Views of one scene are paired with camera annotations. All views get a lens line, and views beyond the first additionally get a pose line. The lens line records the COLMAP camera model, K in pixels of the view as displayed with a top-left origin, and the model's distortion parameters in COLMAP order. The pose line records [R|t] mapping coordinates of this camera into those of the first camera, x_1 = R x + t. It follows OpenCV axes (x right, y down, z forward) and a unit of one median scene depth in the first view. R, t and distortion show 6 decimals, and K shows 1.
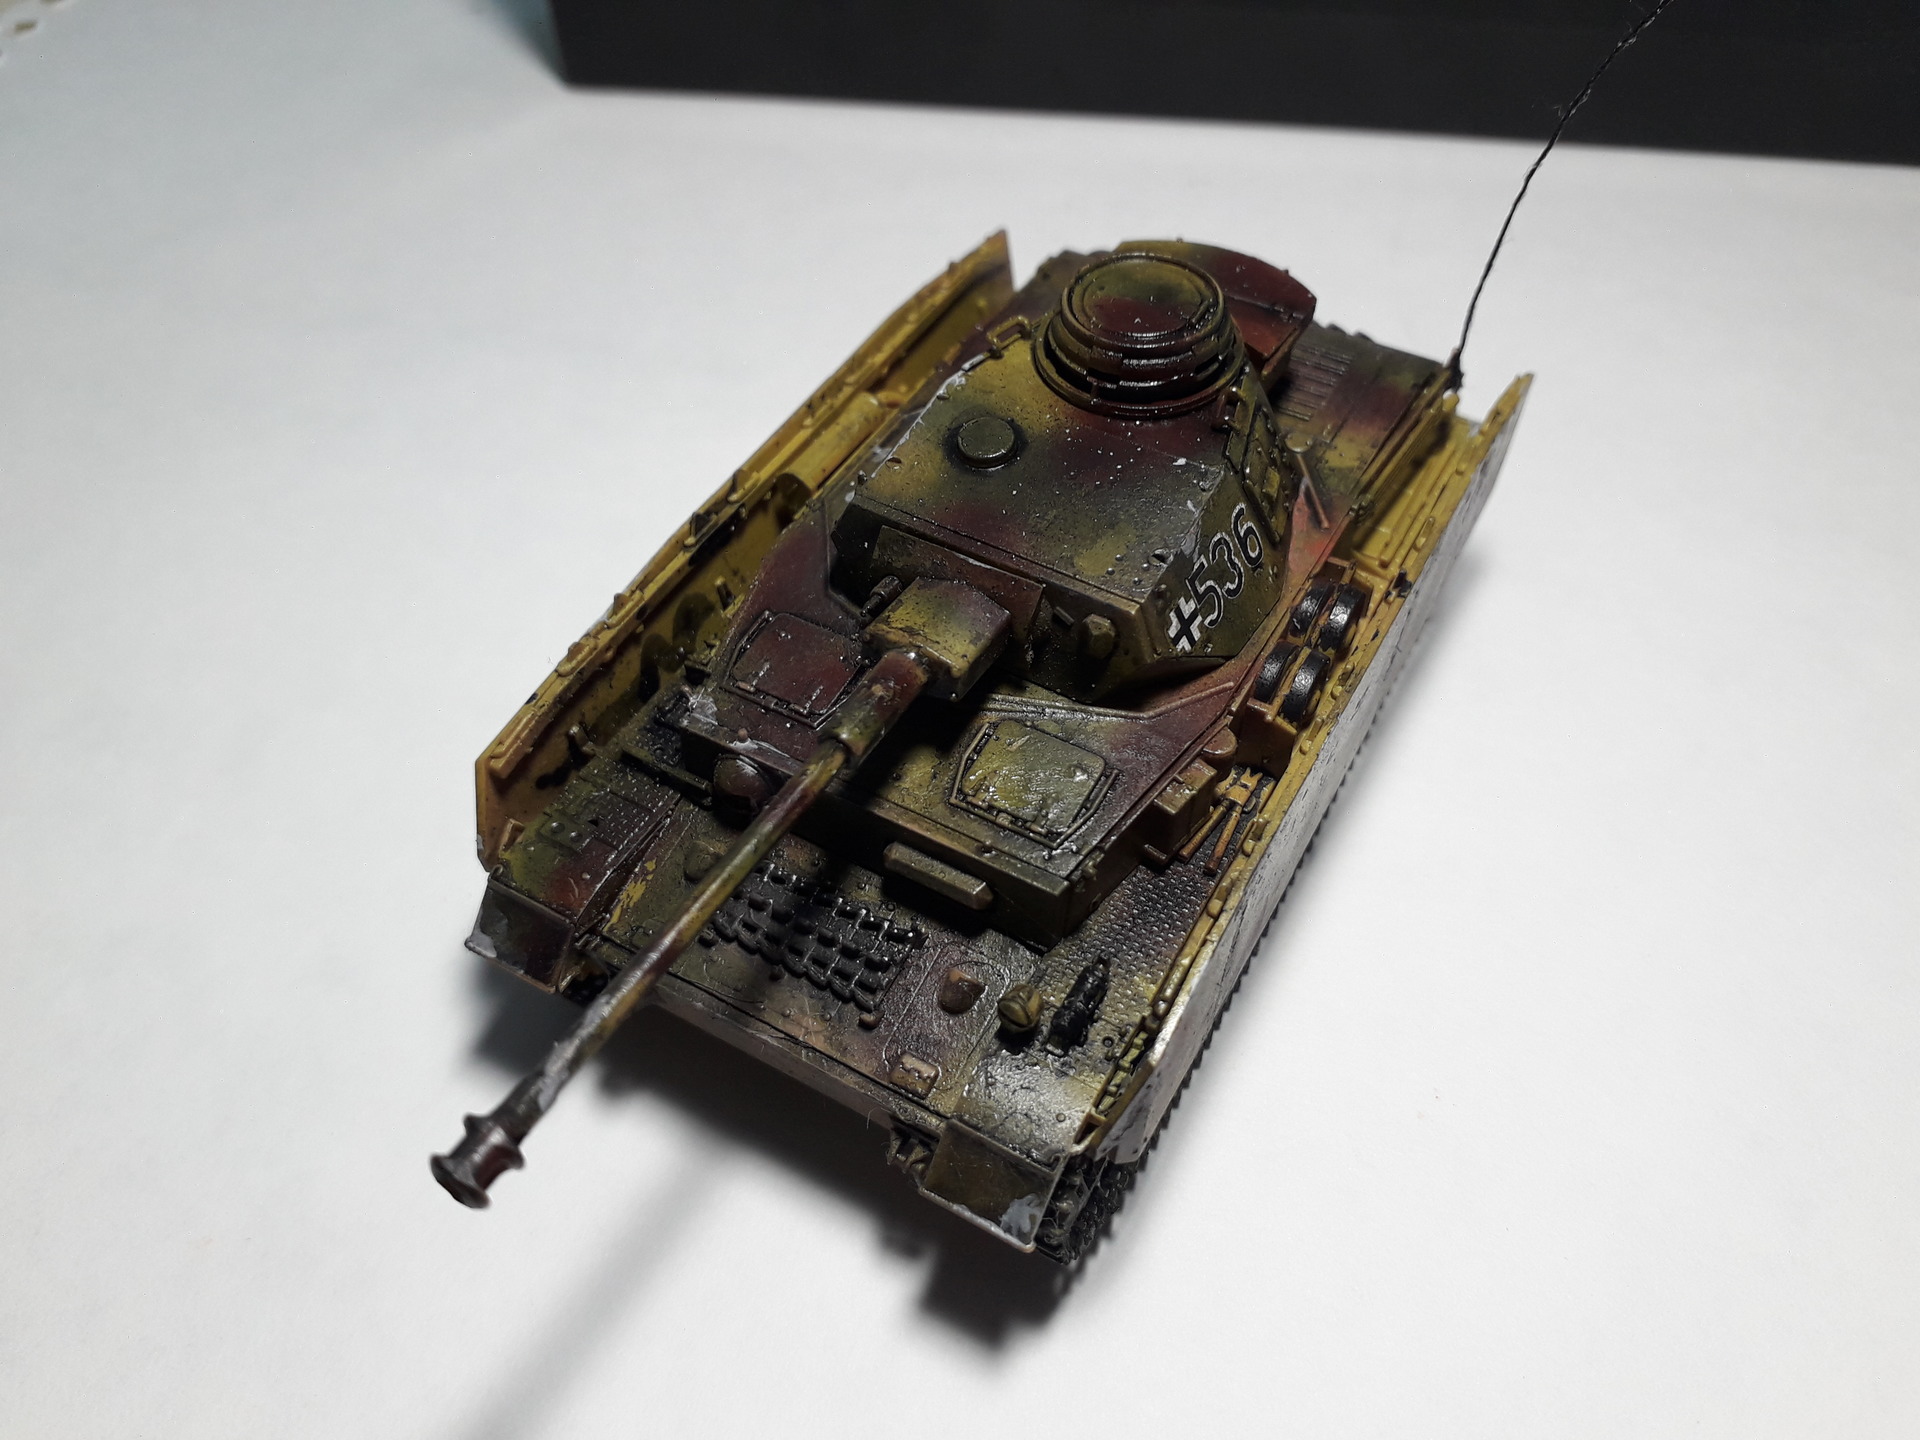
lens RADIAL K [[1611.6, 0, 960.0], [0, 1611.6, 720.0], [0, 0, 1]] dist [0.153917, -0.007125]
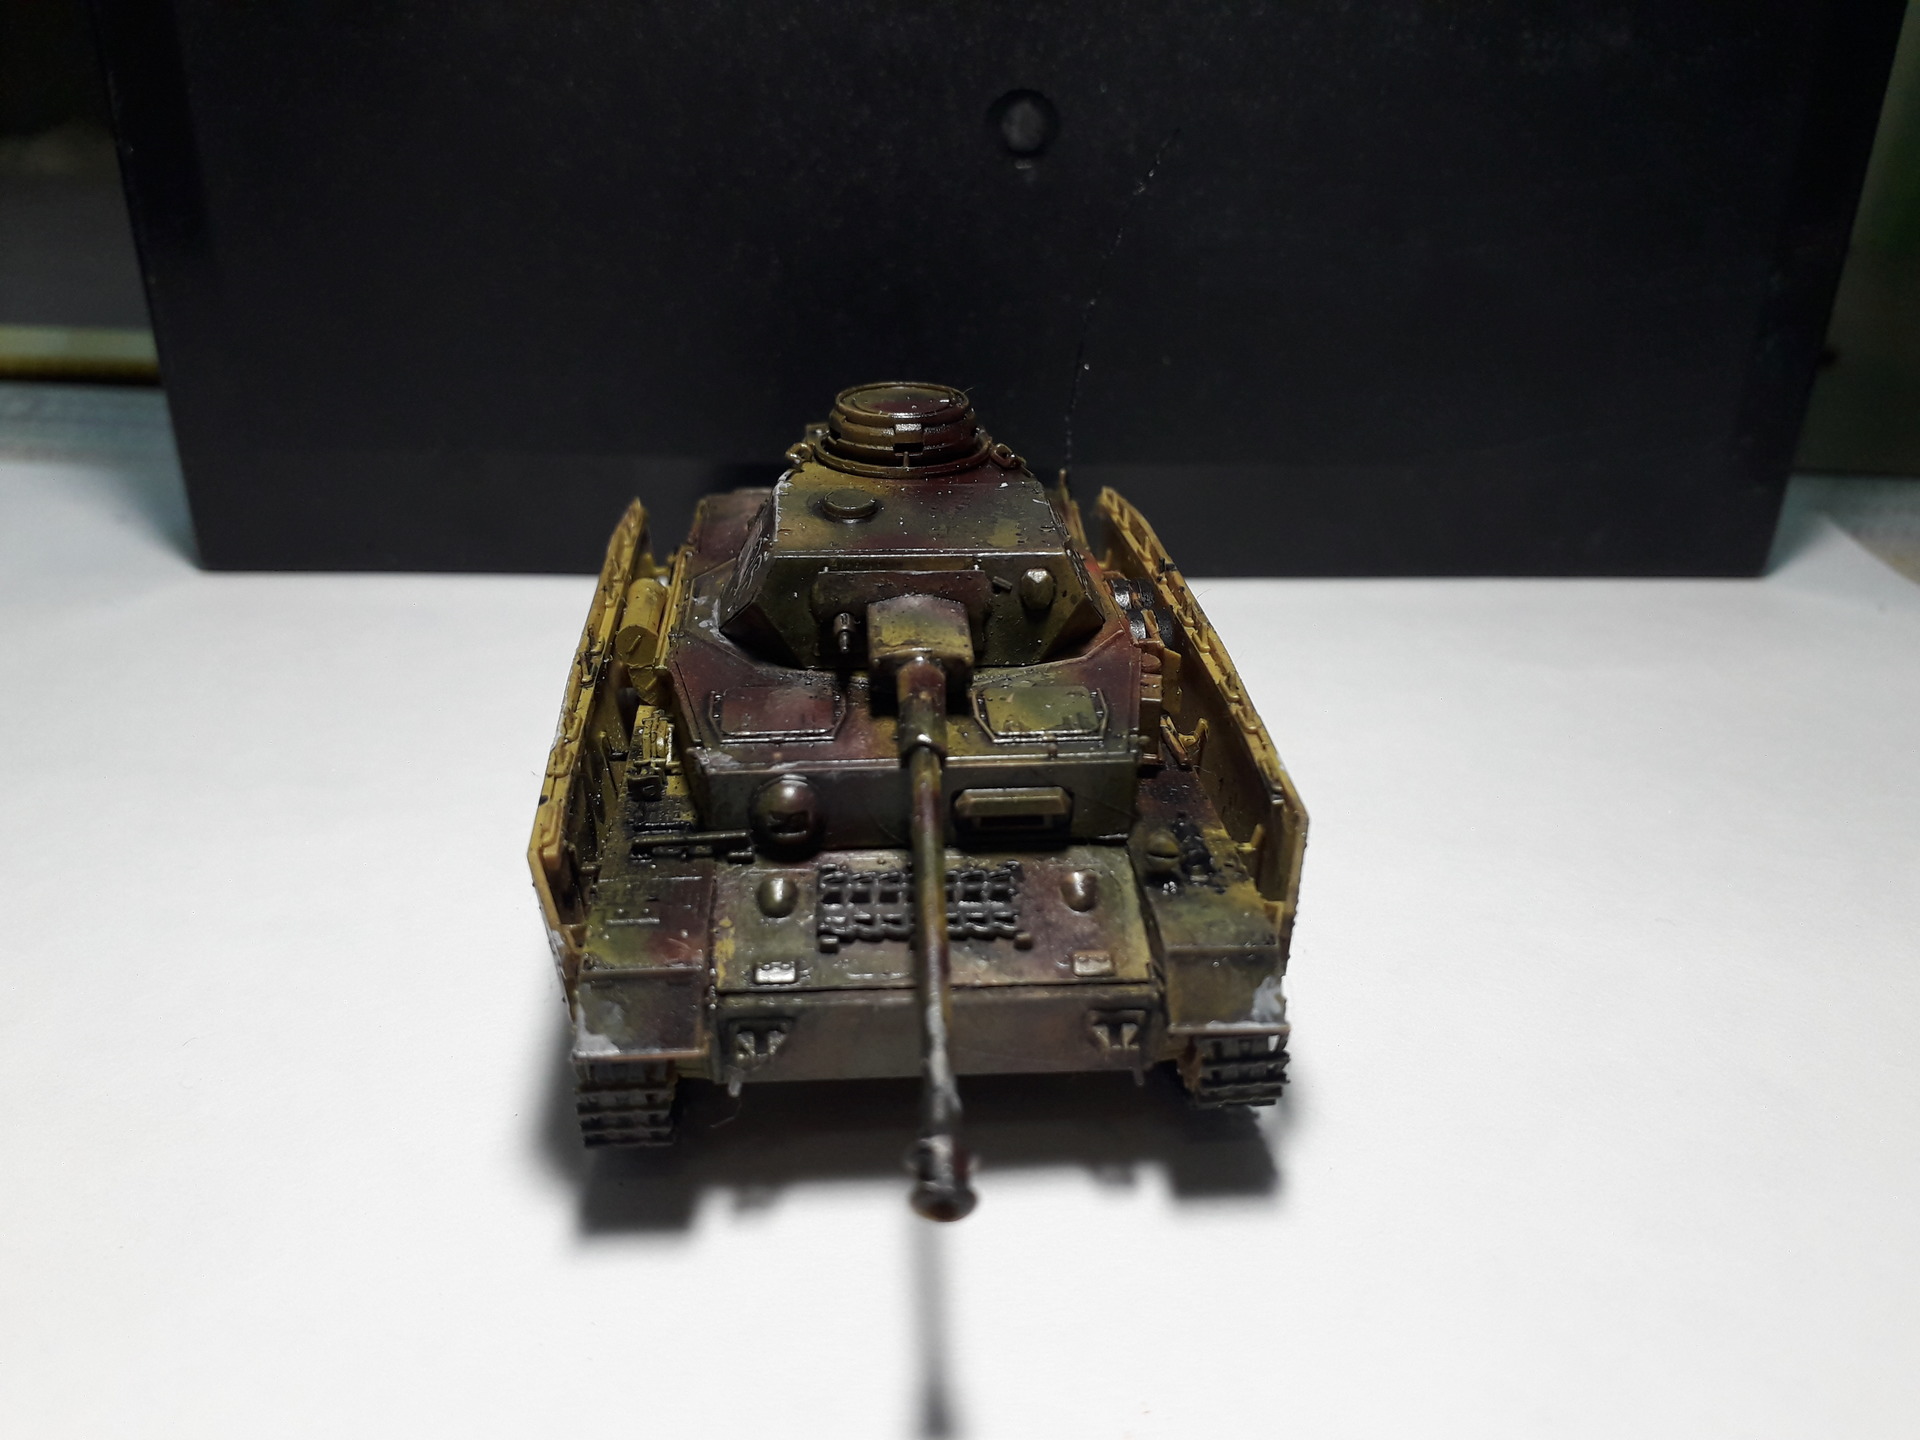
lens RADIAL K [[1599.2, 0, 960.0], [0, 1599.2, 720.0], [0, 0, 1]] dist [0.081857, -0.000553]
pose [[0.815421, -0.215566, 0.537233, -0.558718], [0.416411, 0.863118, -0.285708, 0.312999], [-0.402107, 0.456682, 0.793569, 0.148308]]
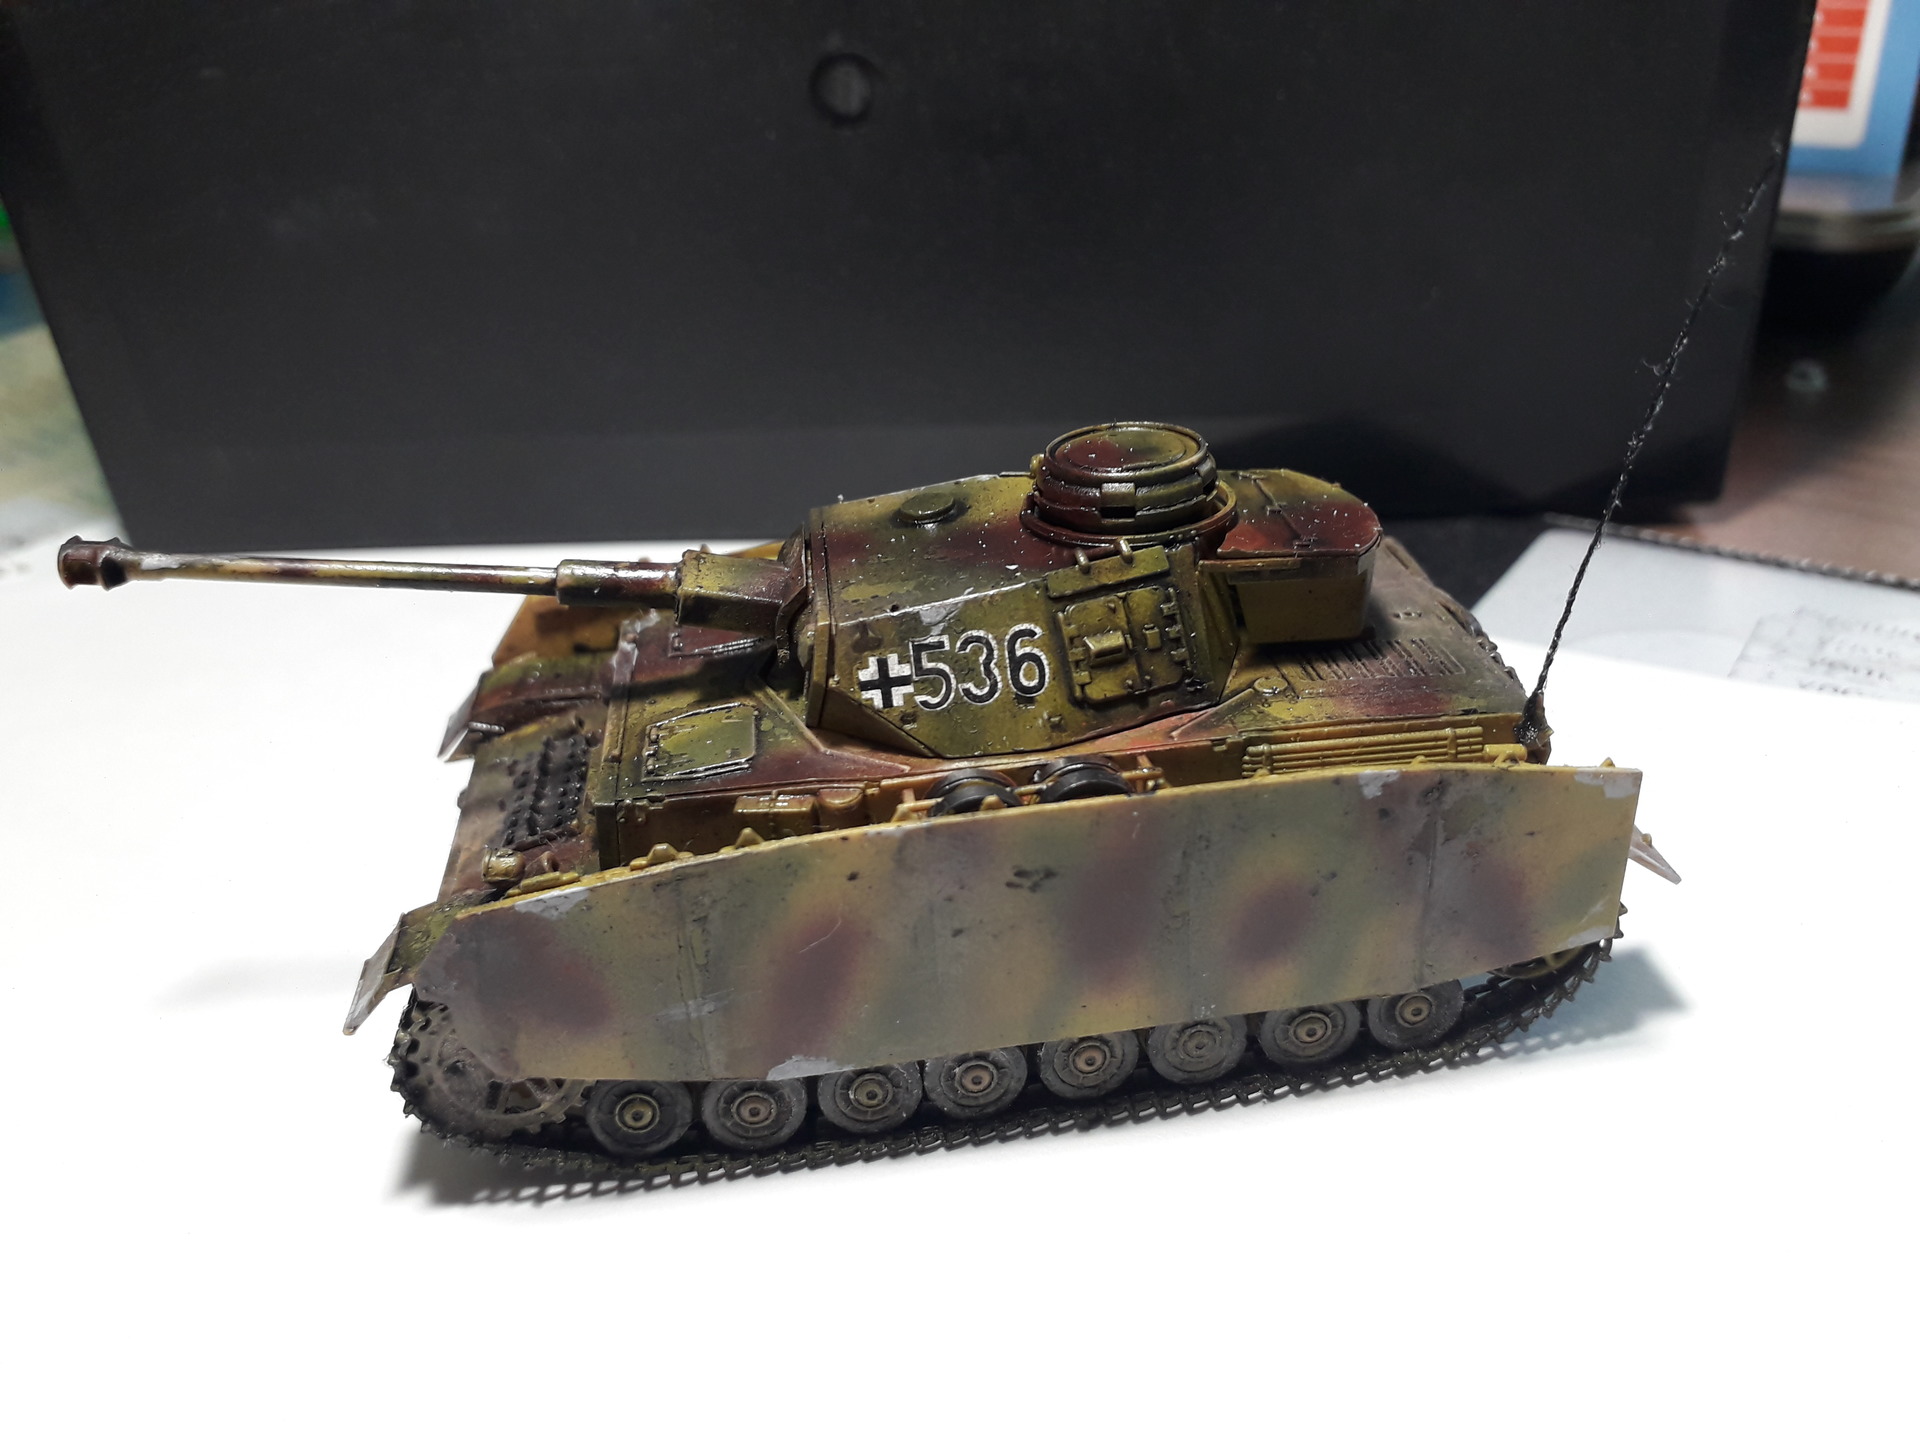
lens RADIAL K [[1581.5, 0, 960.0], [0, 1581.5, 720.0], [0, 0, 1]] dist [0.214989, -0.791799]
pose [[0.602253, 0.360434, -0.712305, 0.823249], [-0.571851, 0.817374, -0.069900, 0.001683], [0.557025, 0.449430, 0.698380, 0.350658]]
